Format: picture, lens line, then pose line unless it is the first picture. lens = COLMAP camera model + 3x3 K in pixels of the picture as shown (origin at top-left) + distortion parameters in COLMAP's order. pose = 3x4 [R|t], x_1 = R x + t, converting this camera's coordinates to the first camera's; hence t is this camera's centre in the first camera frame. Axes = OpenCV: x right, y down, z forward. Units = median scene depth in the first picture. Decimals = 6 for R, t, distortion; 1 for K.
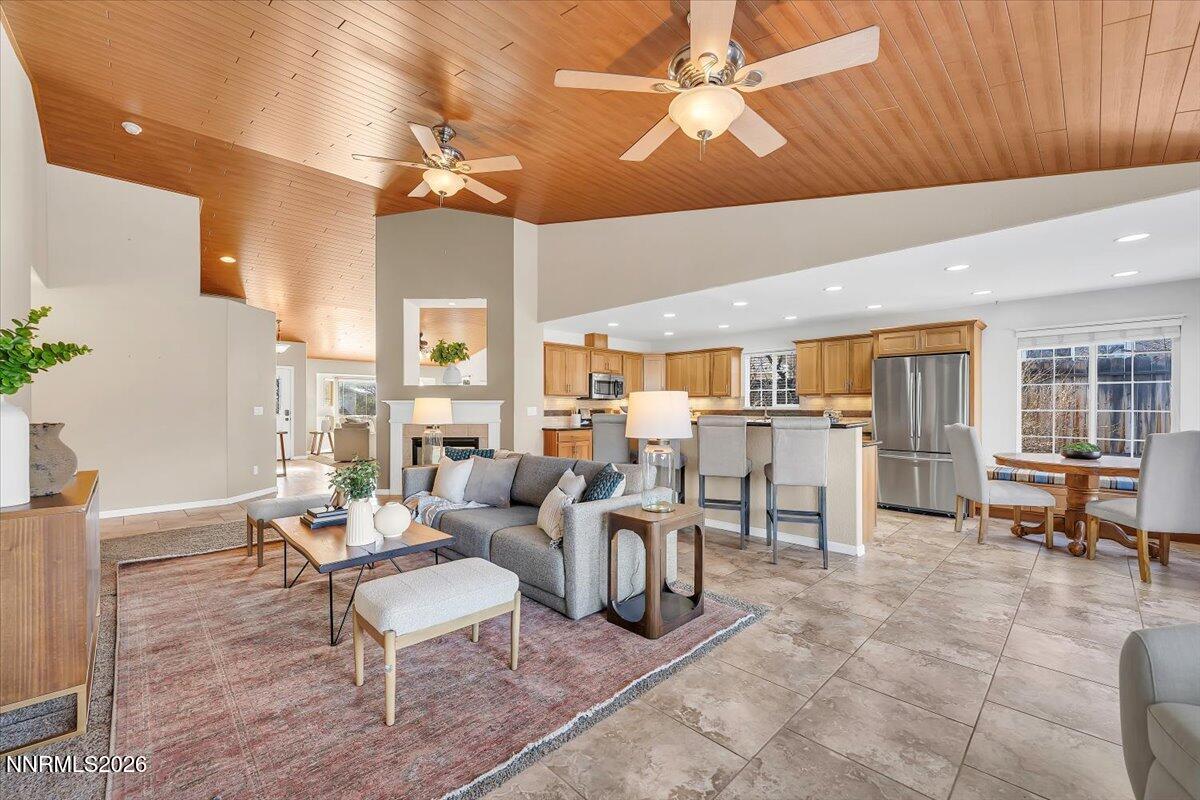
lens RADIAL K [[486.5, 0, 596.4], [0, 486.5, 403.7], [0, 0, 1]] dist [-0.003203, -0.000165]
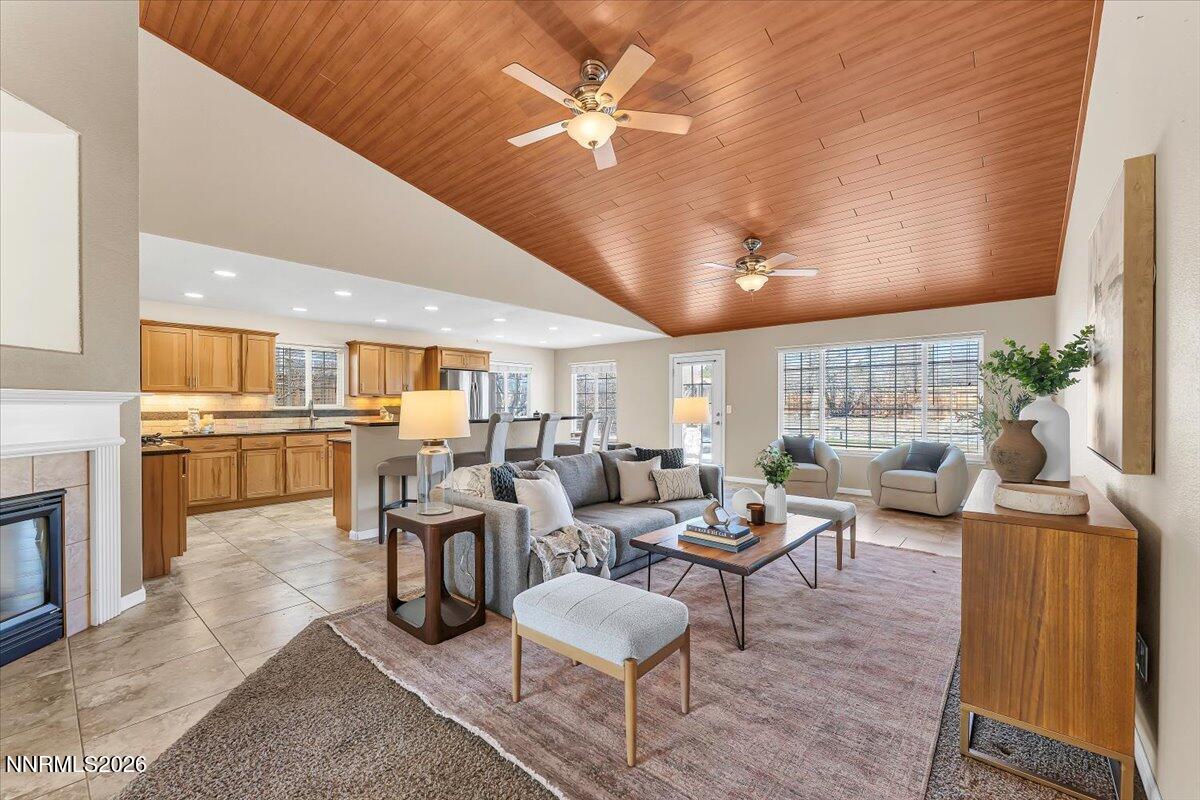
lens RADIAL K [[481.0, 0, 598.4], [0, 481.0, 409.4], [0, 0, 1]] dist [-0.003216, -0.000280]
pose [[-0.084073, -0.007611, 0.996431, -0.653428], [-0.004314, 0.999964, 0.007274, 0.003044], [-0.996450, -0.003687, -0.084103, 0.611911]]
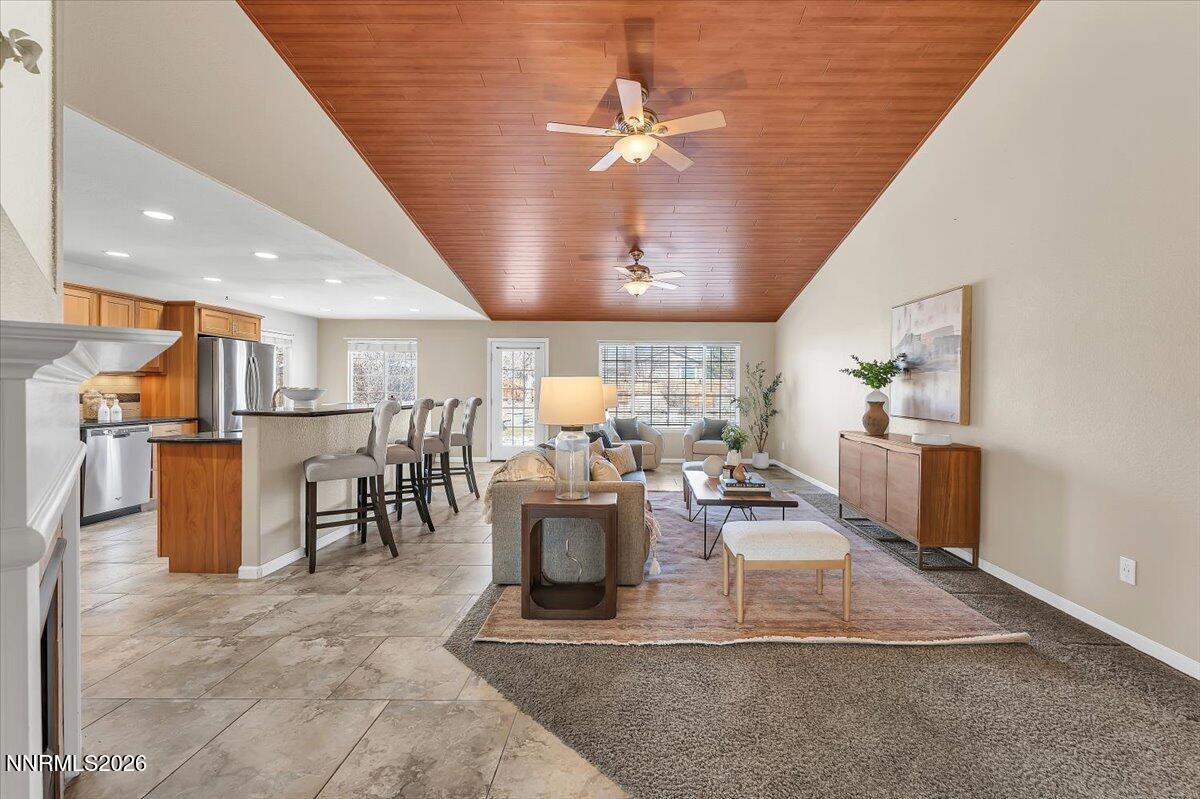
lens RADIAL K [[504.0, 0, 628.4], [0, 504.0, 397.5], [0, 0, 1]] dist [0.000244, 0.000114]
pose [[-0.712859, -0.013307, 0.701181, -0.570656], [-0.011219, 0.999908, 0.007570, 0.004762], [-0.701218, -0.002470, -0.712943, 0.983784]]
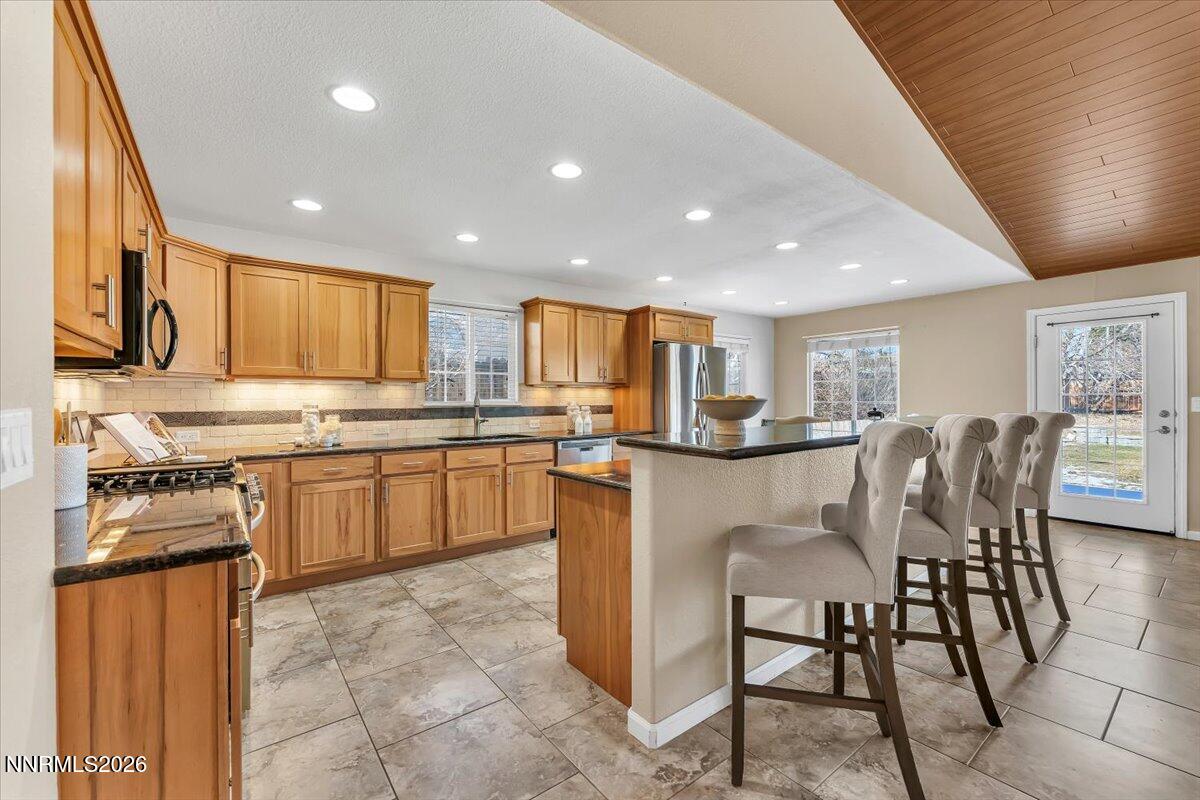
lens RADIAL K [[486.5, 0, 596.4], [0, 486.5, 403.7], [0, 0, 1]] dist [-0.003203, -0.000165]
pose [[0.121873, -0.006868, 0.992522, -0.230580], [-0.000752, 0.999975, 0.007012, 0.005157], [-0.992545, -0.001601, 0.121865, 0.884361]]
